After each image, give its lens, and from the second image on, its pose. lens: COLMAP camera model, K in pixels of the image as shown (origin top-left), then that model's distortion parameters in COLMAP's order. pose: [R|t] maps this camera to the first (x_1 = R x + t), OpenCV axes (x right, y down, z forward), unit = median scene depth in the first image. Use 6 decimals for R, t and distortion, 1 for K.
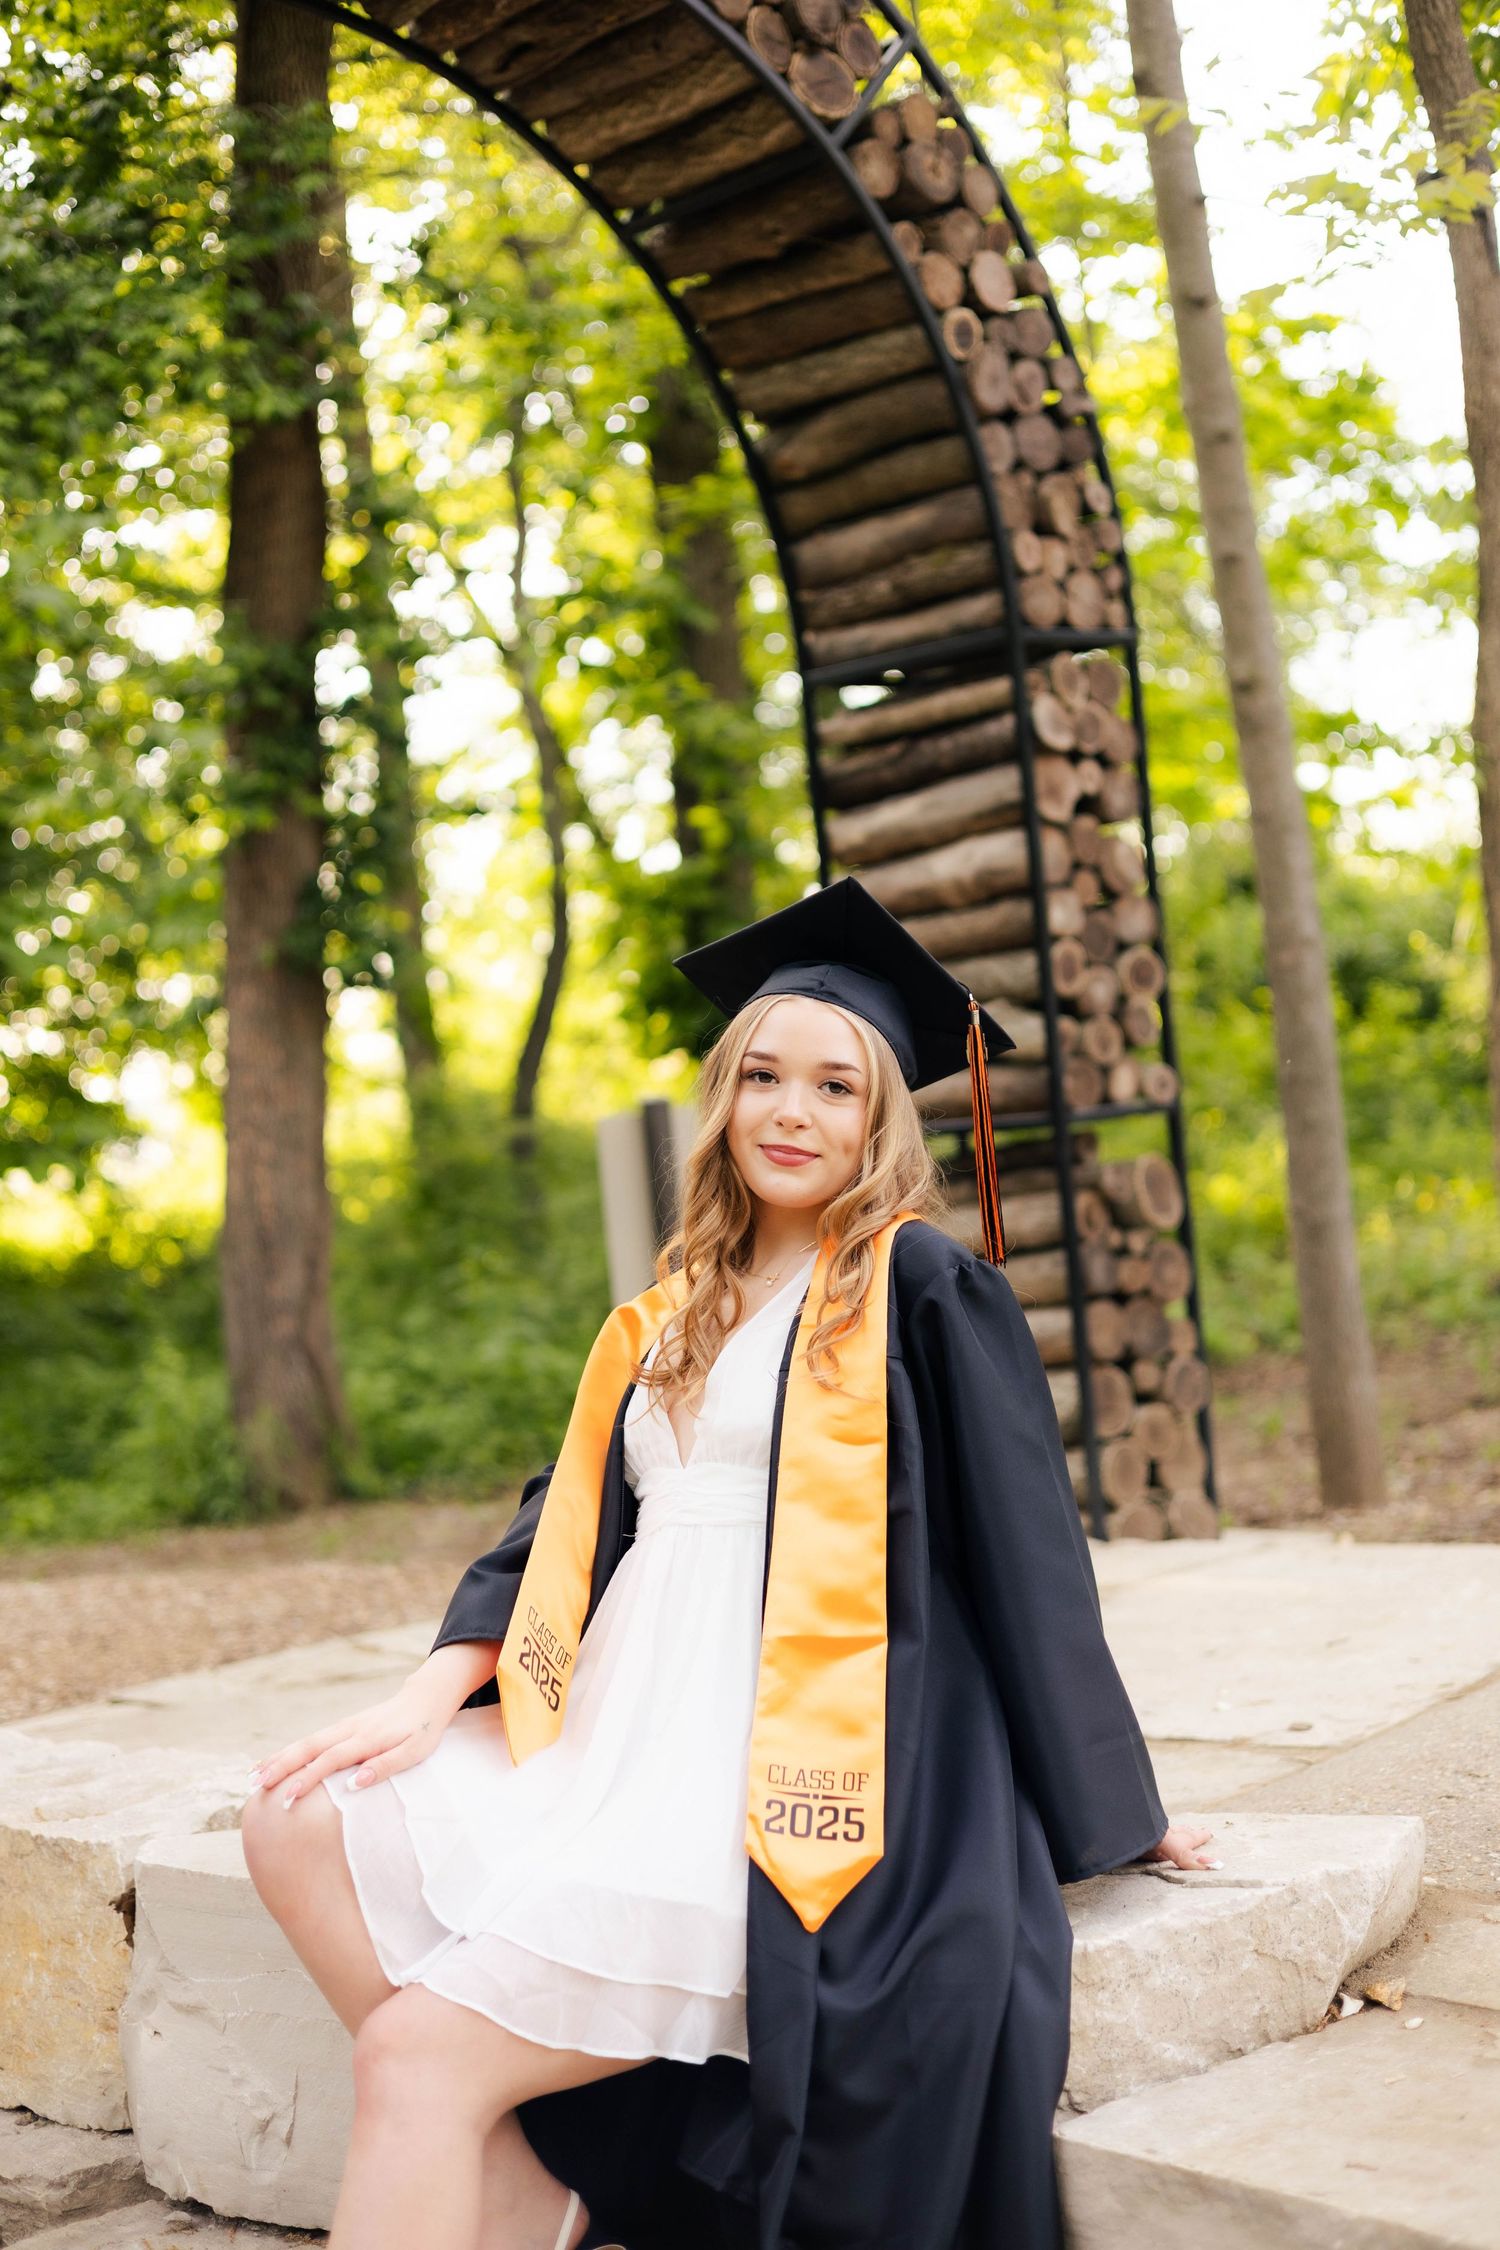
lens RADIAL K [[3115.4, 0, 749.9], [0, 3115.4, 1127.9], [0, 0, 1]] dist [-0.007901, 0.000000]
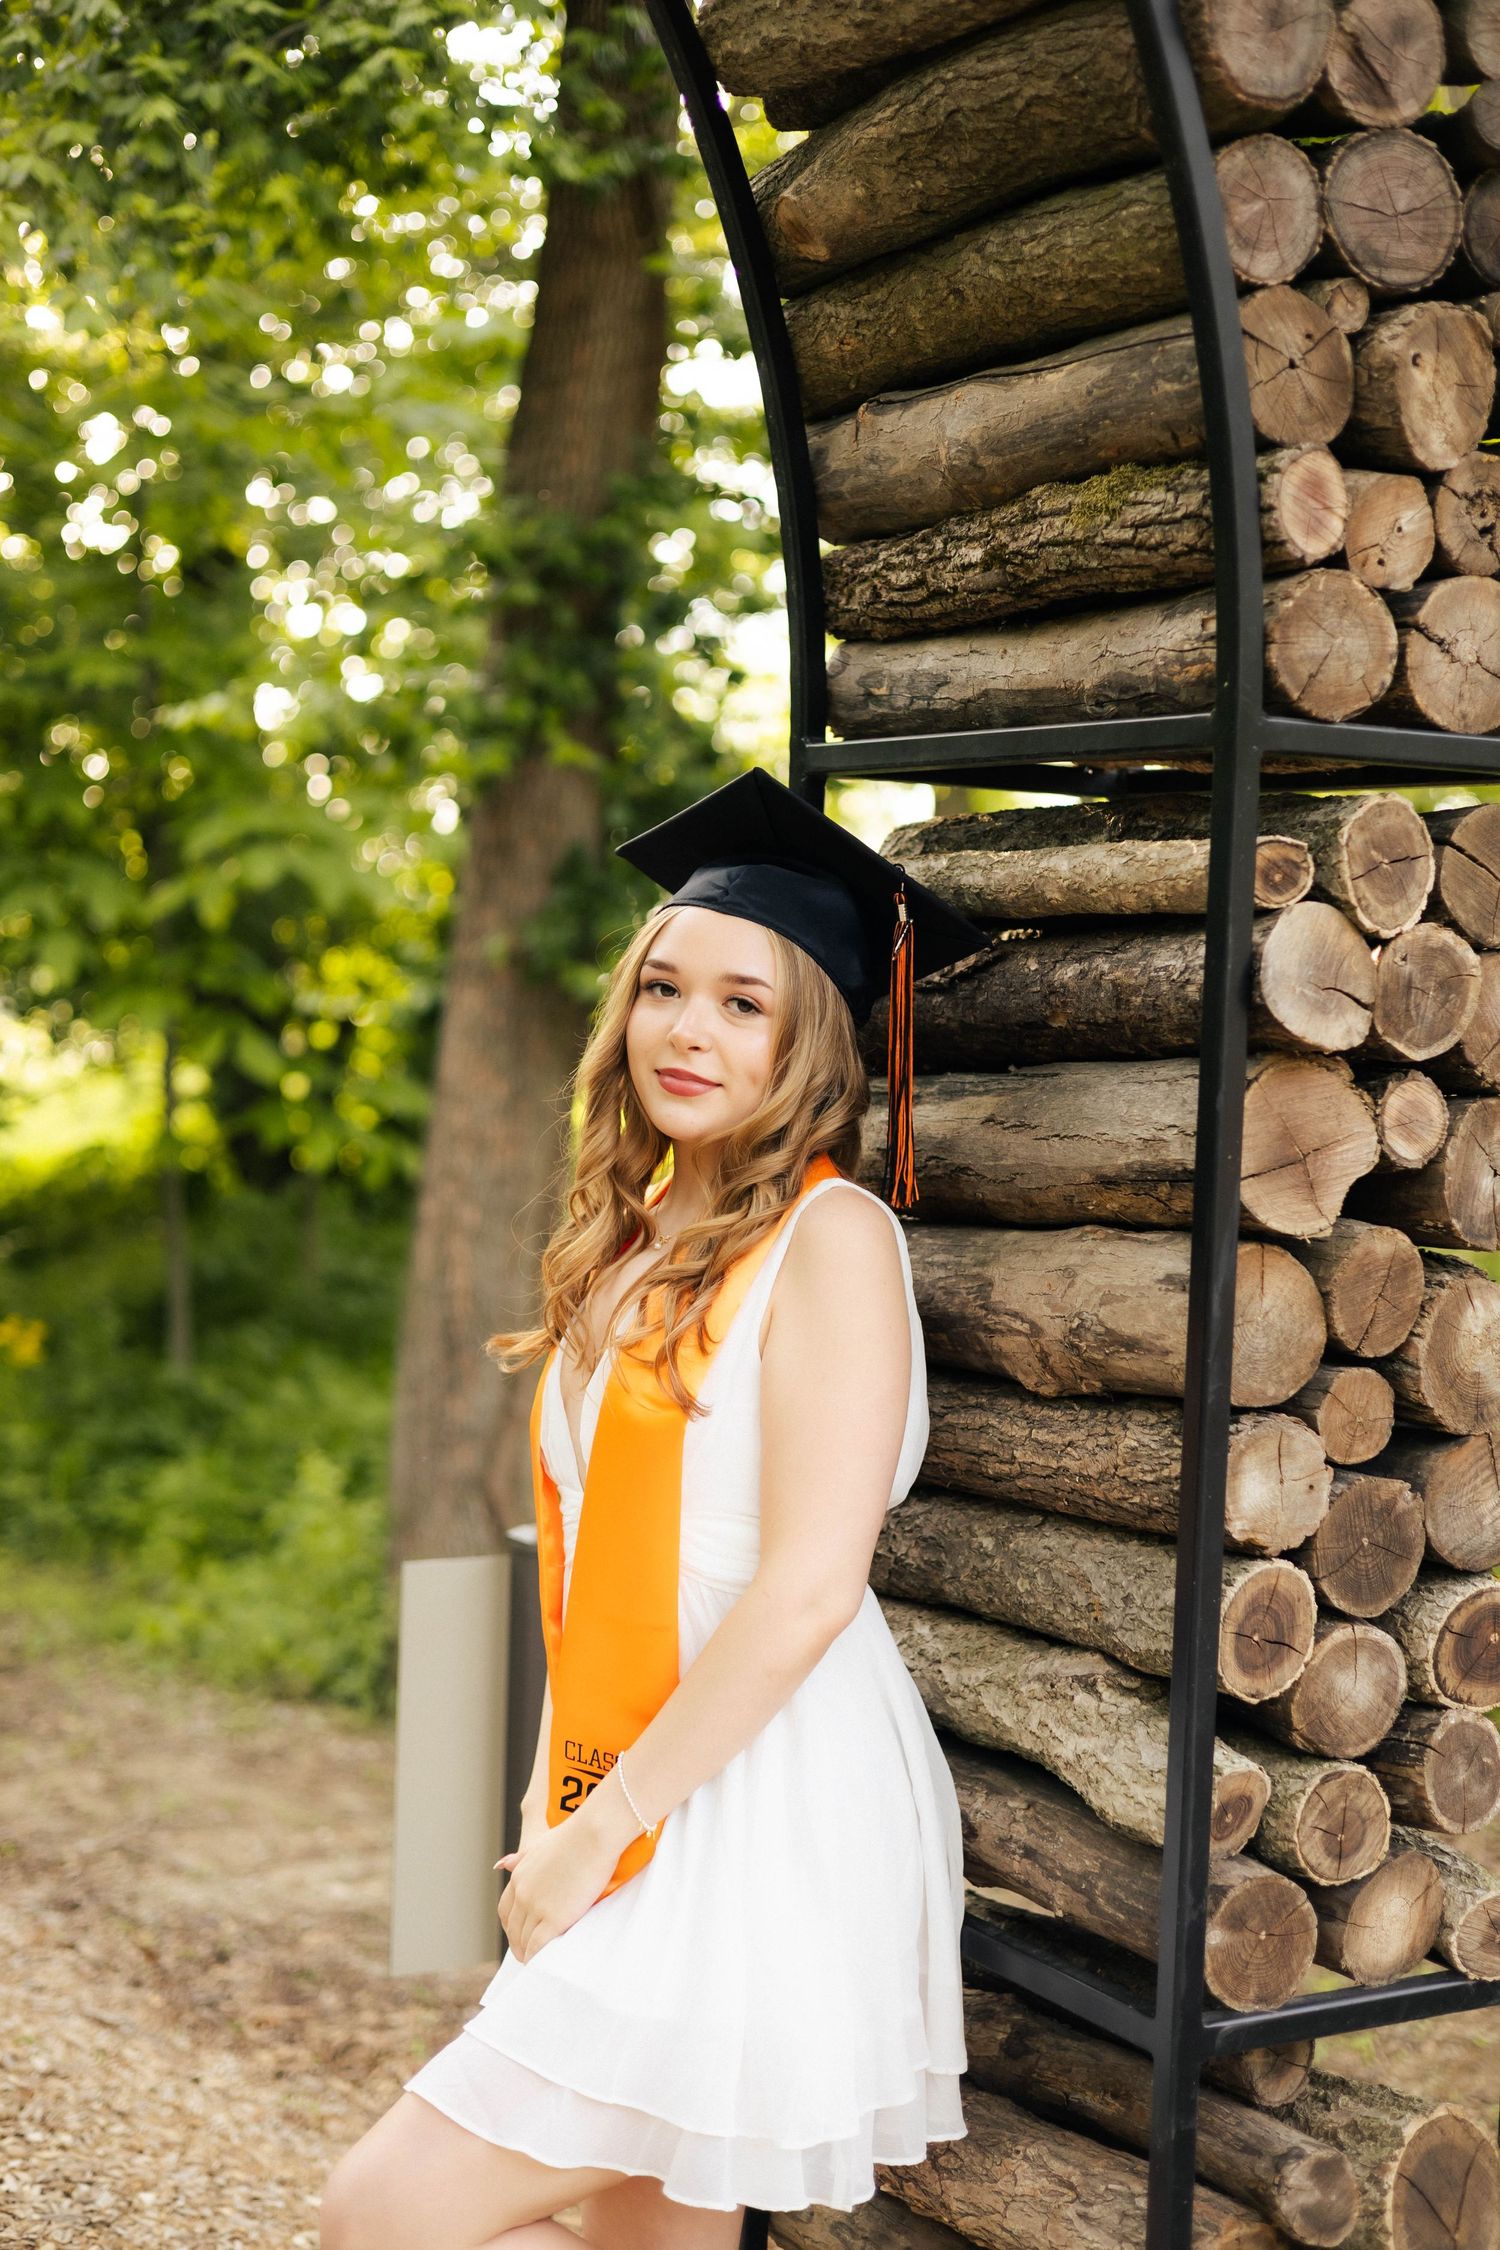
lens RADIAL K [[3115.4, 0, 744.9], [0, 3115.4, 1118.7], [0, 0, 1]] dist [-0.007901, 0.000000]
pose [[0.965049, 0.147412, -0.216680, 0.113859], [-0.139090, 0.988847, 0.053251, -0.122811], [0.222113, -0.021252, 0.974789, 0.621300]]
